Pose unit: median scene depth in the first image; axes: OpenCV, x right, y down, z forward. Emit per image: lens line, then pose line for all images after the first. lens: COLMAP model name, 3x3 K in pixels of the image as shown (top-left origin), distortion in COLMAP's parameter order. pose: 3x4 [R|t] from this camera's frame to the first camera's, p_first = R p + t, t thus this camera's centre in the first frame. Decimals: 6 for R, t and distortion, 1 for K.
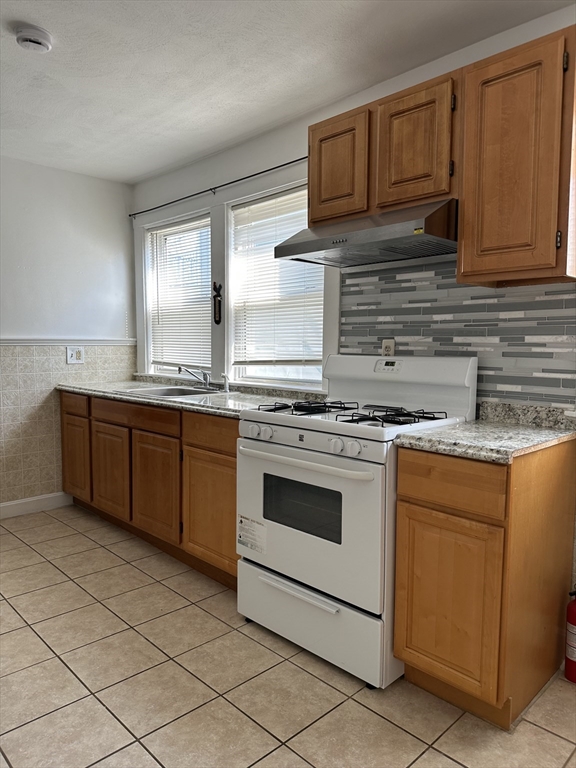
lens RADIAL K [[541.1, 0, 285.4], [0, 541.1, 388.2], [0, 0, 1]] dist [0.090564, -0.139372]
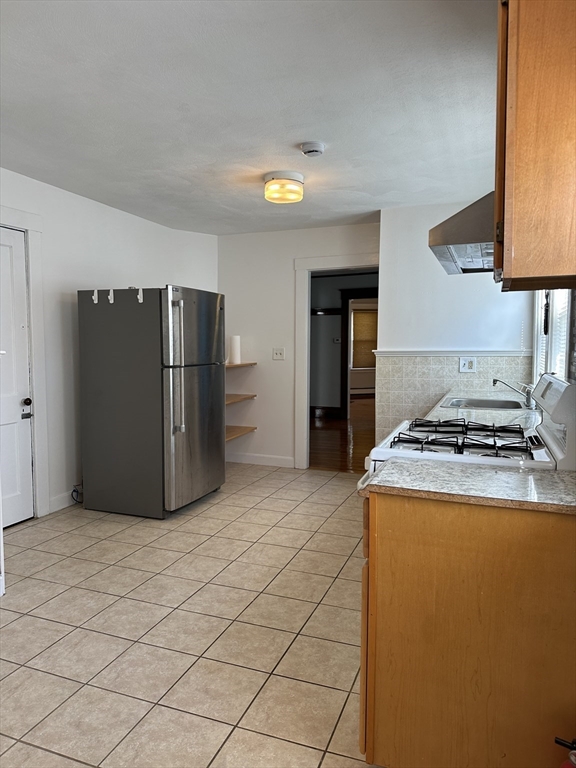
lens RADIAL K [[541.1, 0, 285.4], [0, 541.1, 388.2], [0, 0, 1]] dist [0.090564, -0.139372]
pose [[0.421561, 0.065505, -0.904431, 0.800505], [-0.070642, 0.996729, 0.039263, -0.051050], [0.904044, 0.047339, 0.424809, 0.320601]]
